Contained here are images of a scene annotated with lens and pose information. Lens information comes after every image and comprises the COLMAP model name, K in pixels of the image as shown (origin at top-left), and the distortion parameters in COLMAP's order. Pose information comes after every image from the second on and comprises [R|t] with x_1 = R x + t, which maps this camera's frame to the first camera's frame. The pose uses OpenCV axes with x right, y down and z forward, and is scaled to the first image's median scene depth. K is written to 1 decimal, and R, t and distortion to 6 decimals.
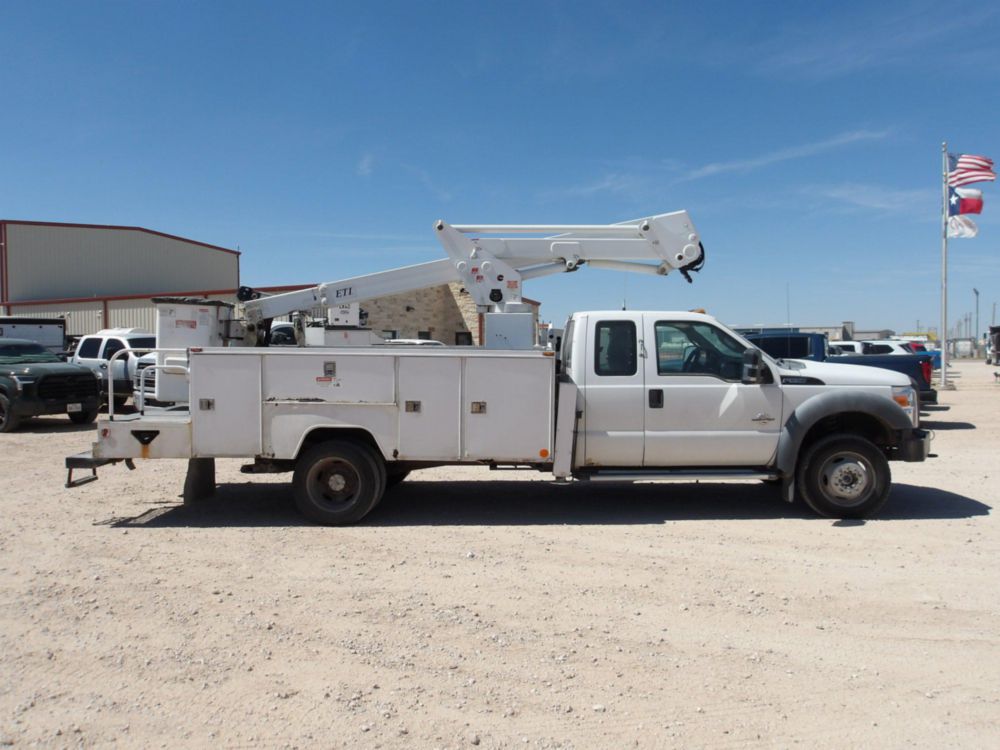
lens RADIAL K [[814.6, 0, 494.3], [0, 814.6, 376.0], [0, 0, 1]] dist [0.000805, -0.004434]
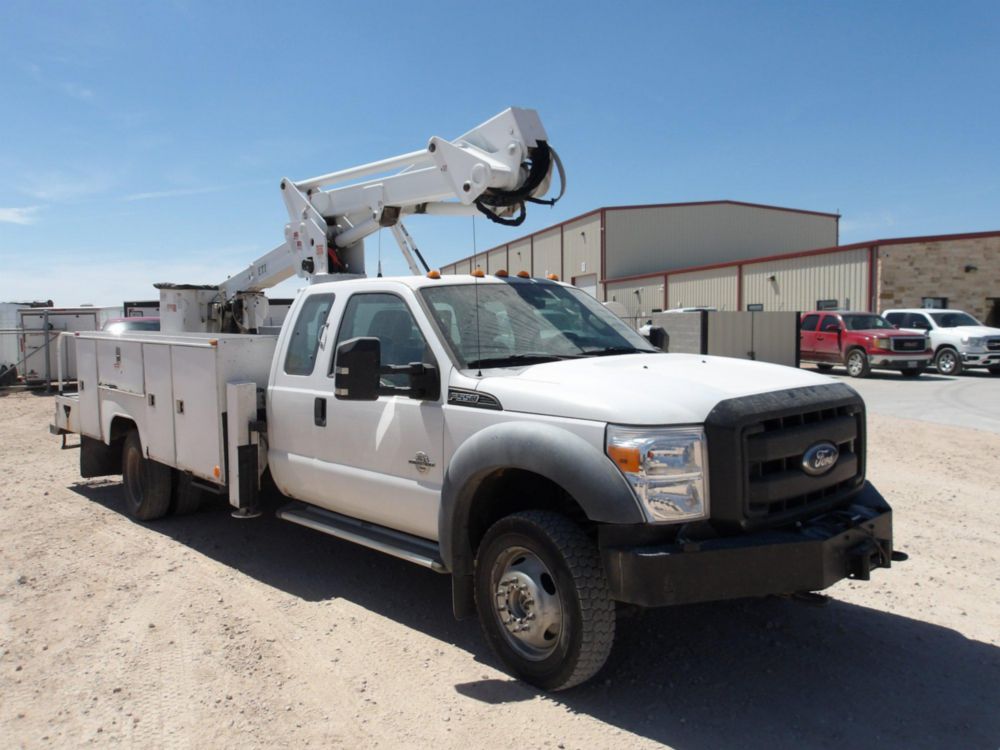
lens RADIAL K [[814.6, 0, 494.4], [0, 814.6, 373.8], [0, 0, 1]] dist [0.000805, -0.004434]
pose [[0.689153, 0.042714, -0.723355, 0.698215], [-0.017861, 0.998959, 0.041972, -0.030107], [0.724395, -0.016005, 0.689199, 0.585549]]
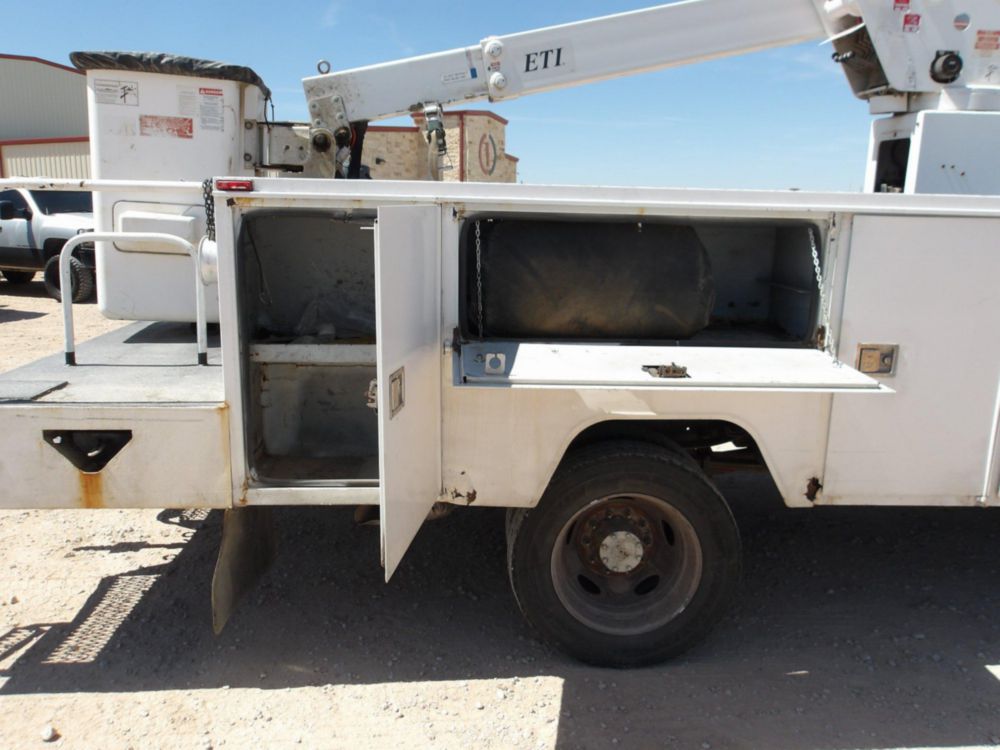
lens RADIAL K [[814.6, 0, 497.1], [0, 814.6, 379.3], [0, 0, 1]] dist [0.000805, -0.004434]
pose [[0.996344, -0.005226, 0.085270, -0.258687], [-0.009139, 0.985880, 0.167206, -0.010237], [-0.084940, -0.167374, 0.982228, 0.590443]]
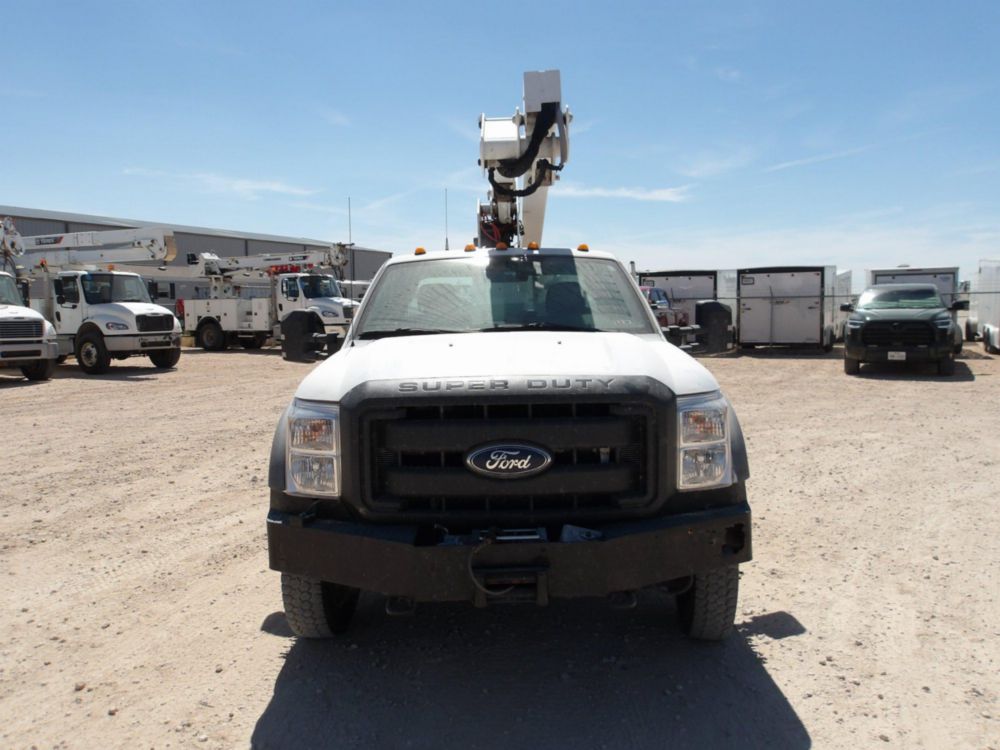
lens RADIAL K [[814.6, 0, 494.9], [0, 814.6, 373.2], [0, 0, 1]] dist [0.000805, -0.004434]
pose [[0.012482, 0.098336, -0.995075, 0.870847], [-0.025470, 0.994861, 0.097996, -0.045103], [0.999598, 0.024121, 0.014923, 1.005667]]
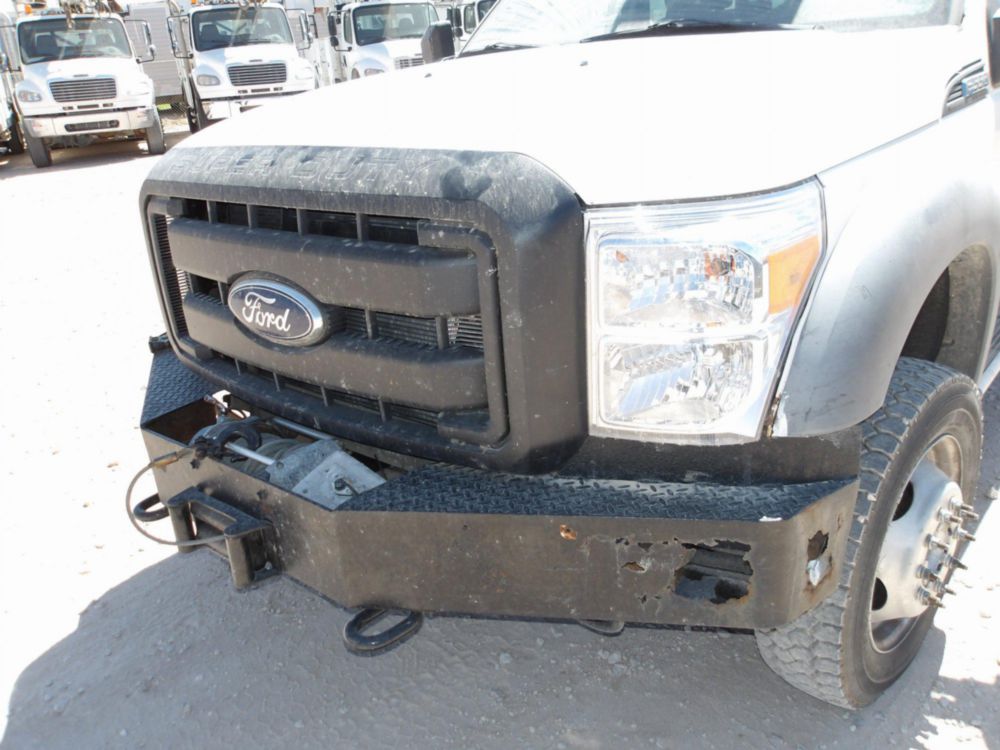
lens RADIAL K [[814.6, 0, 495.1], [0, 814.6, 369.5], [0, 0, 1]] dist [0.000805, -0.004434]
pose [[-0.632582, 0.347006, -0.692406, 0.611274], [0.061601, 0.913722, 0.401642, -0.032832], [0.772040, 0.211419, -0.599380, 1.184074]]
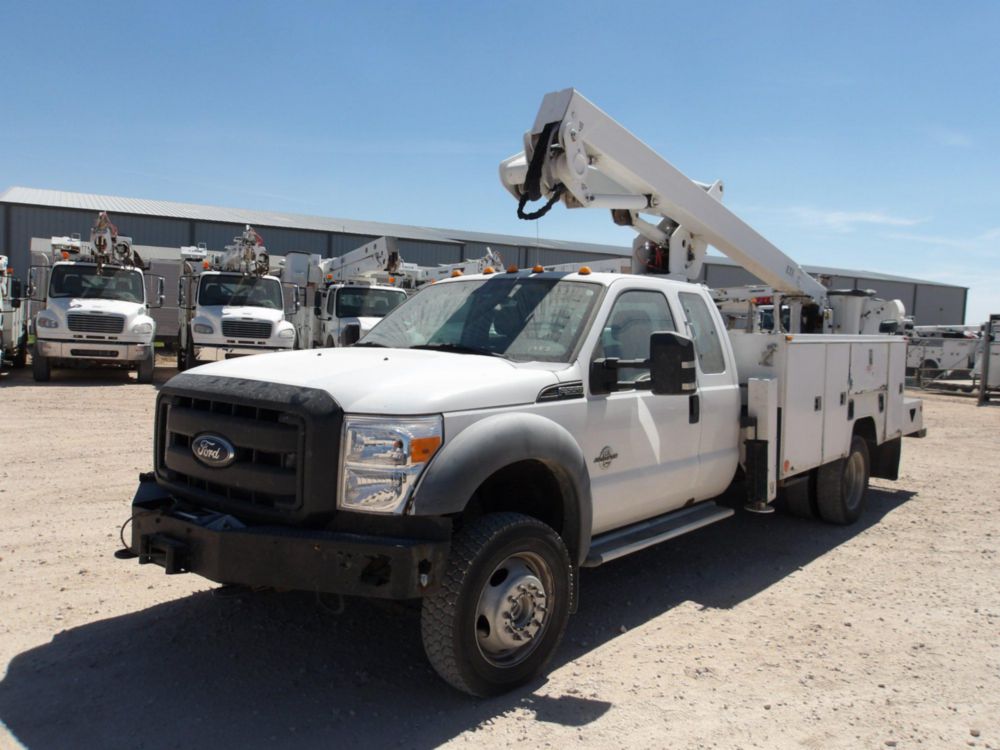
lens RADIAL K [[814.6, 0, 495.7], [0, 814.6, 372.0], [0, 0, 1]] dist [0.000805, -0.004434]
pose [[-0.618943, 0.030448, -0.784846, 0.744703], [-0.062687, 0.994146, 0.088003, -0.056592], [0.782931, 0.103668, -0.613411, 1.393578]]
